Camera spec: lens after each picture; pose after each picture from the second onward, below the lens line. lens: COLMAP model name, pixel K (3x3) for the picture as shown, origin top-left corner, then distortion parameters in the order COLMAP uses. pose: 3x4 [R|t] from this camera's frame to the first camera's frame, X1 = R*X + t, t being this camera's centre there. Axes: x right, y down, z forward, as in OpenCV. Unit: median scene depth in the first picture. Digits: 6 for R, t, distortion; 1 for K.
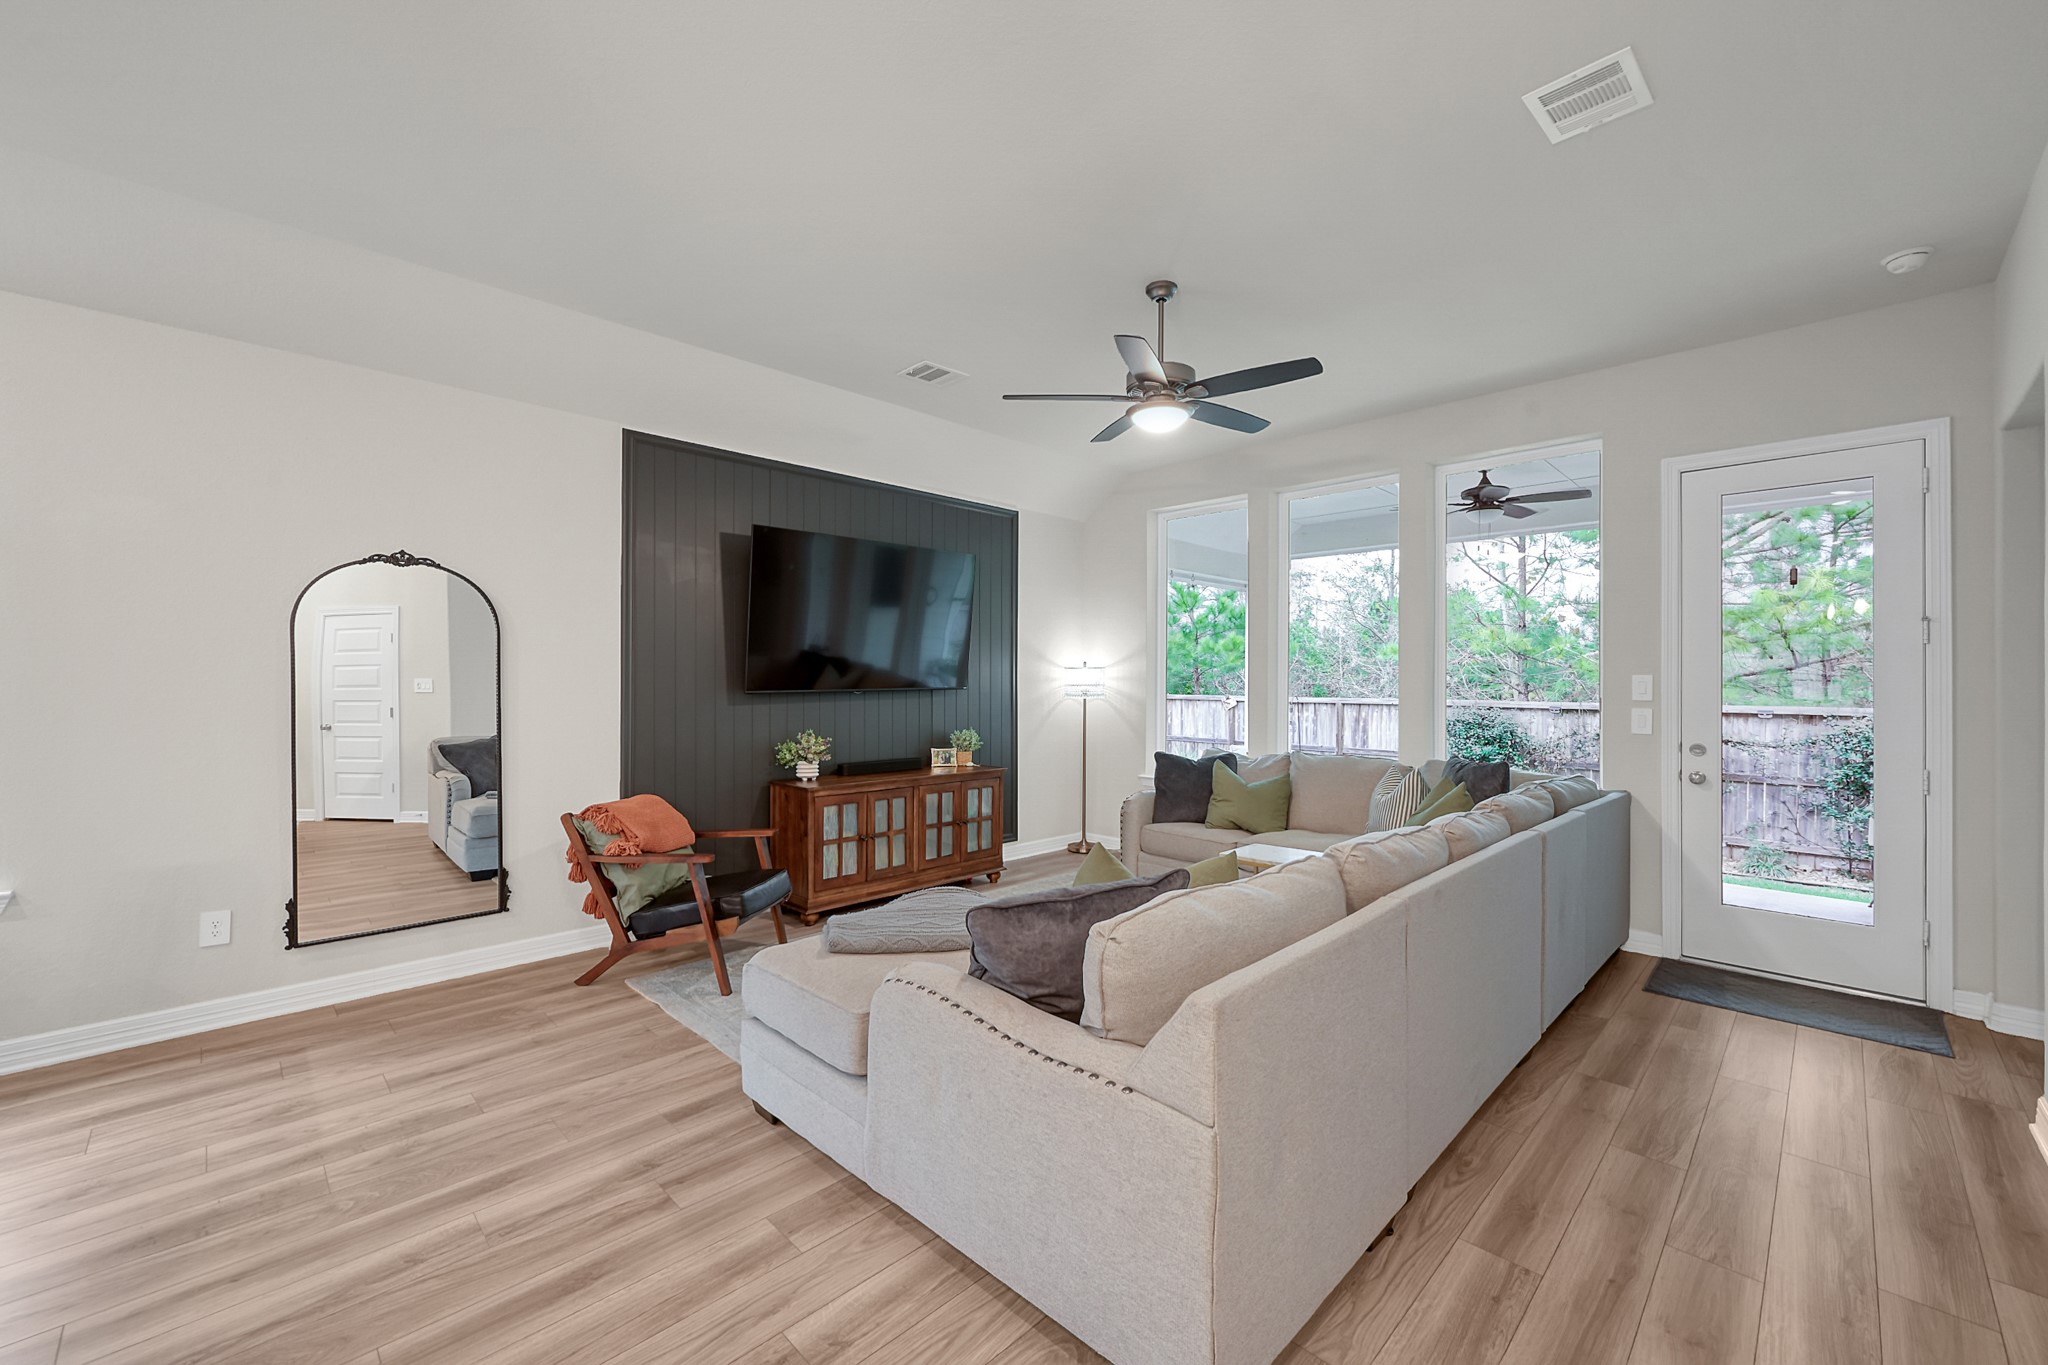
lens RADIAL K [[813.4, 0, 1019.5], [0, 813.4, 677.4], [0, 0, 1]] dist [-0.004306, 0.000899]
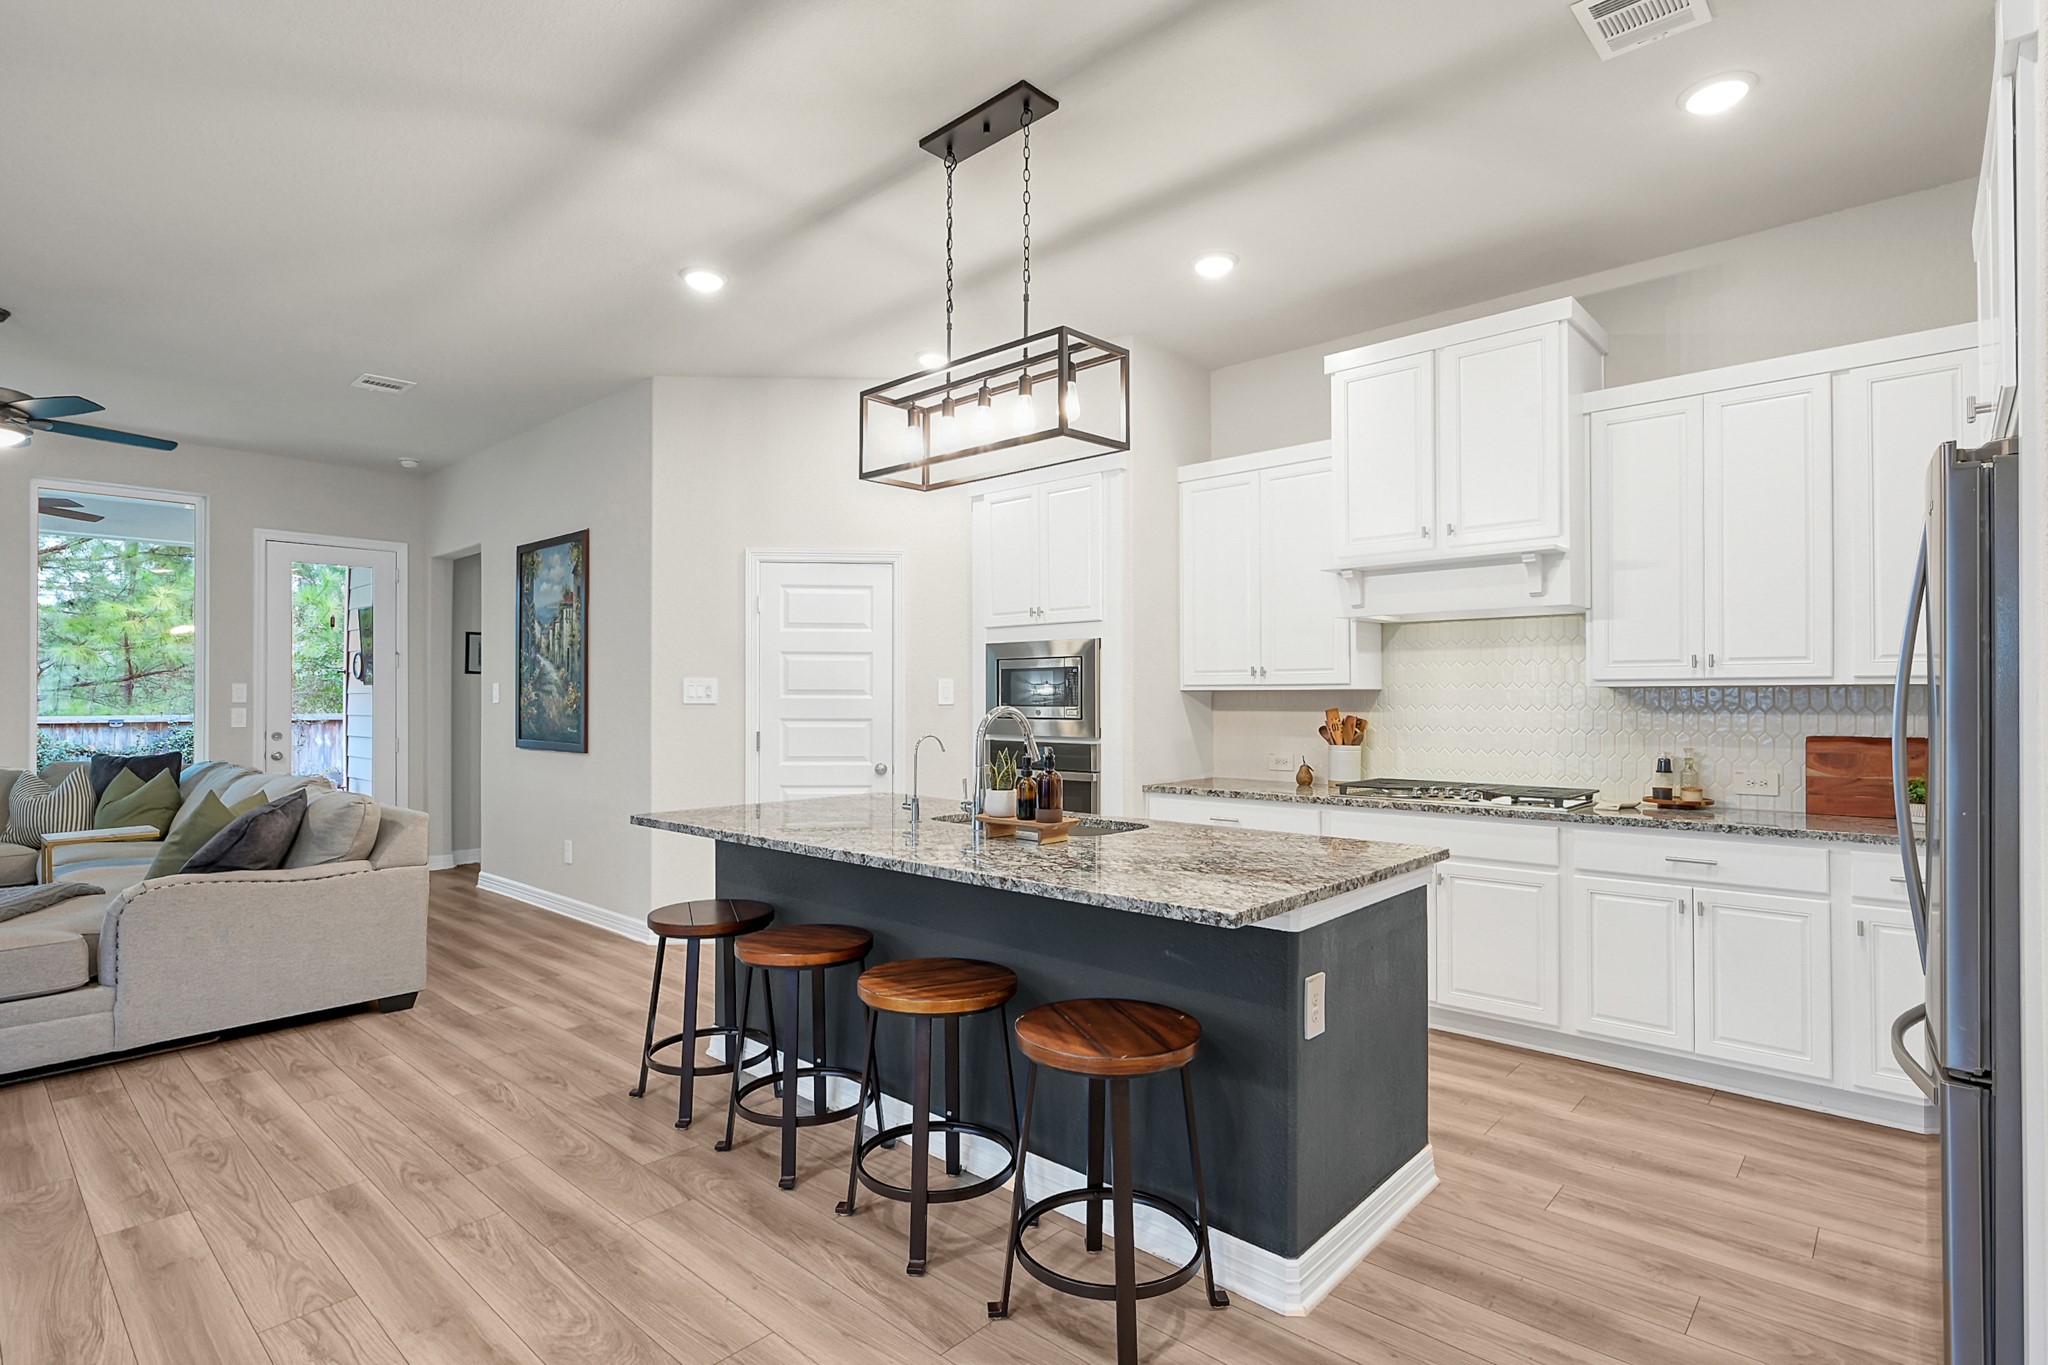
lens RADIAL K [[1006.2, 0, 1028.0], [0, 1006.2, 684.1], [0, 0, 1]] dist [-0.005648, -0.000105]
pose [[-0.060997, 0.009013, 0.998097, -1.135281], [-0.000113, 0.999959, -0.009036, 0.014924], [-0.998138, -0.000664, -0.060994, -0.247191]]
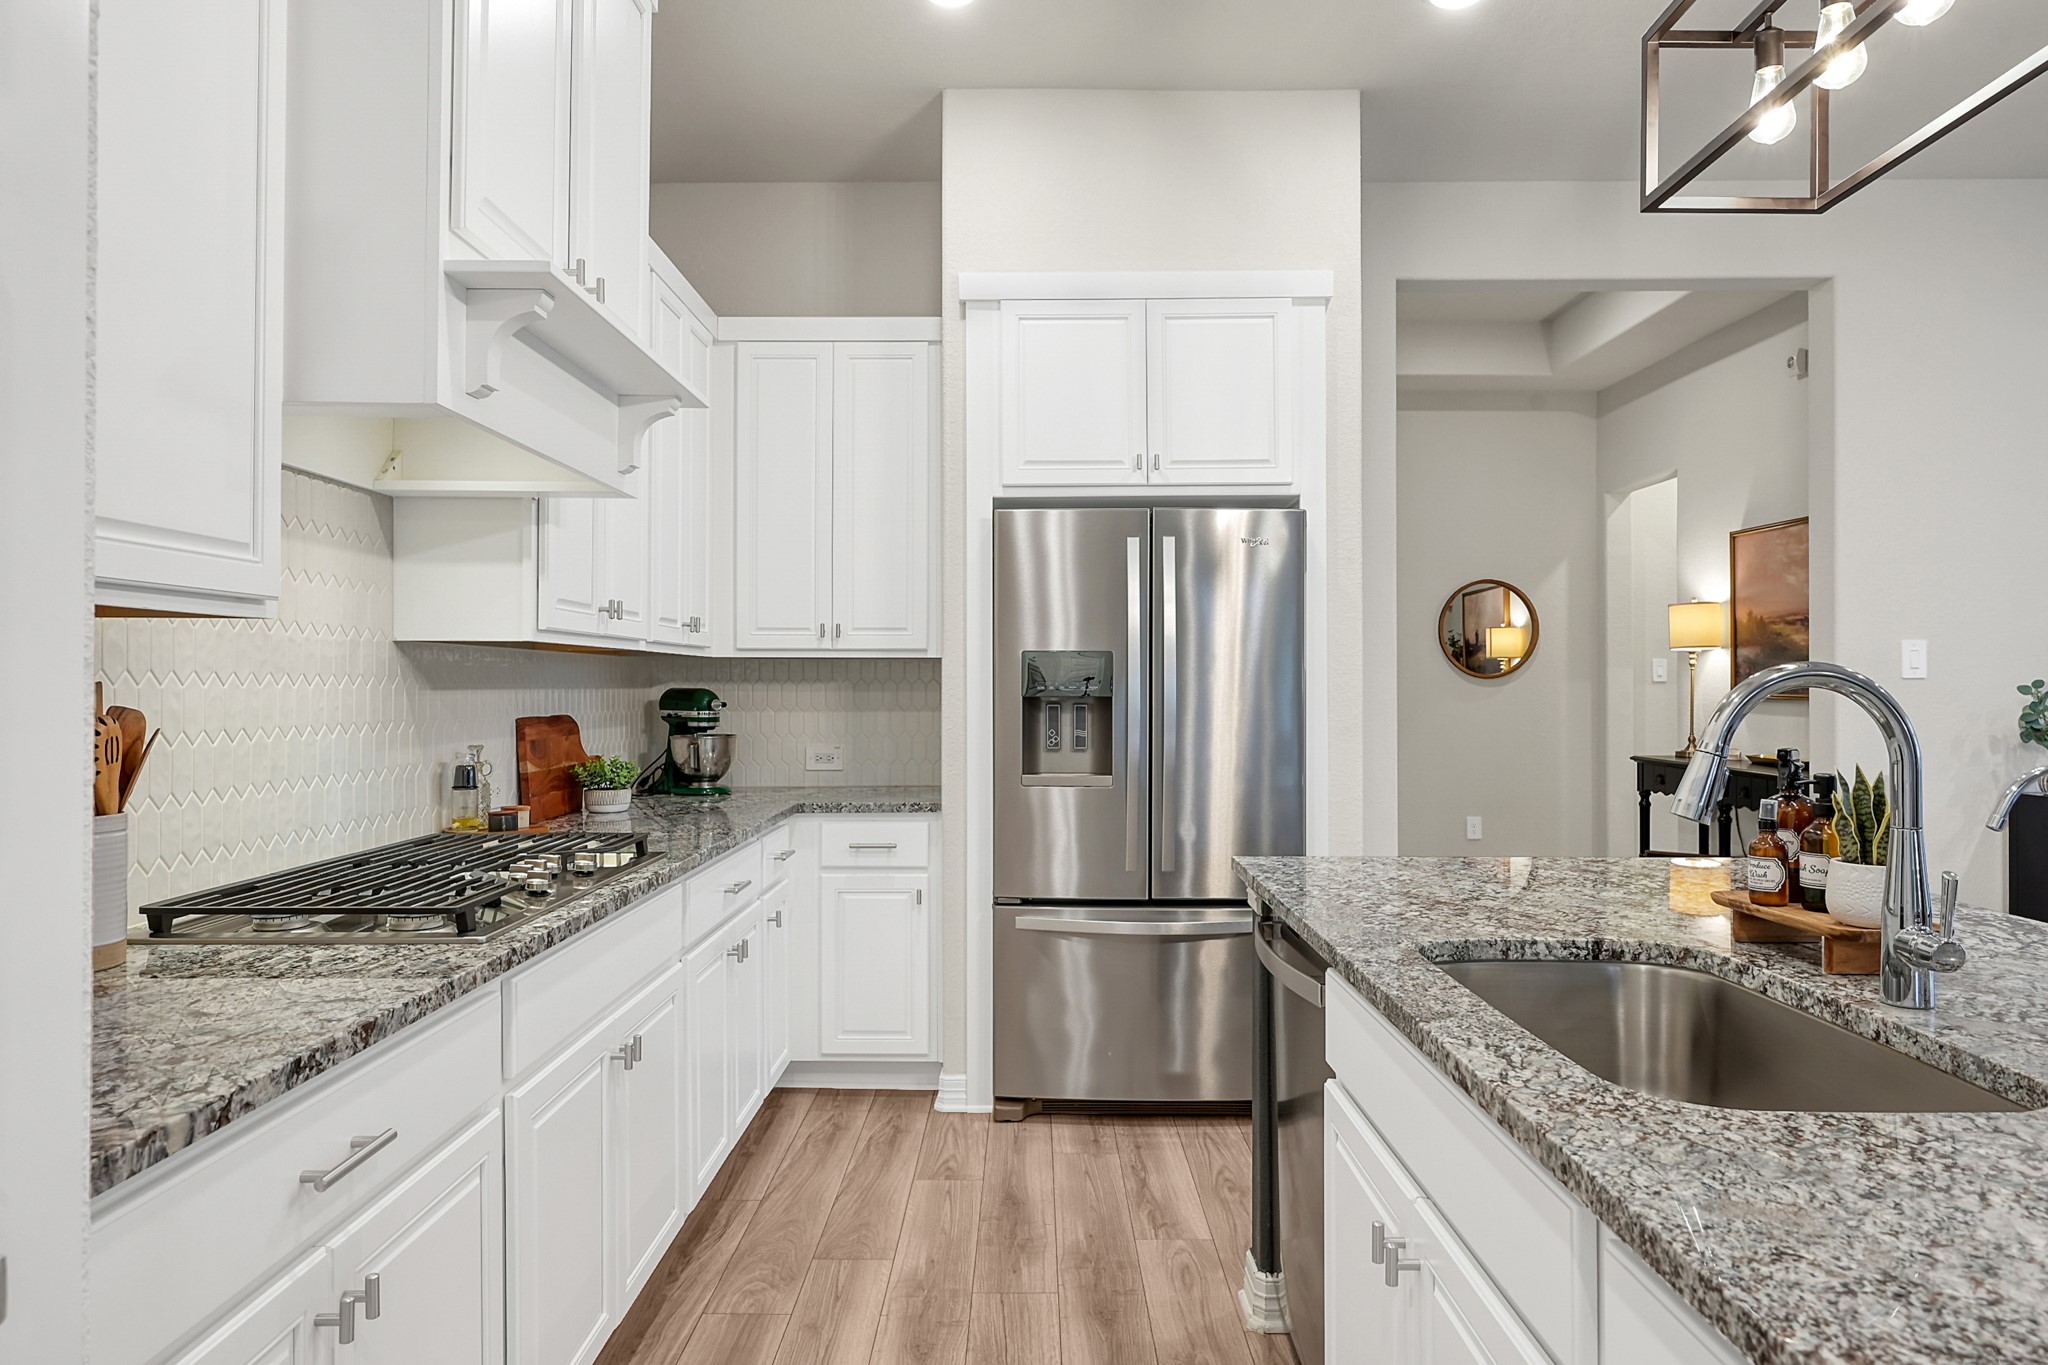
lens RADIAL K [[1279.1, 0, 1017.0], [0, 1279.1, 678.9], [0, 0, 1]] dist [-0.002592, 0.002796]
pose [[-0.713470, -0.009347, -0.700623, 0.214737], [-0.004327, 0.999951, -0.008935, 0.035793], [0.700672, -0.003343, -0.713476, -0.167147]]
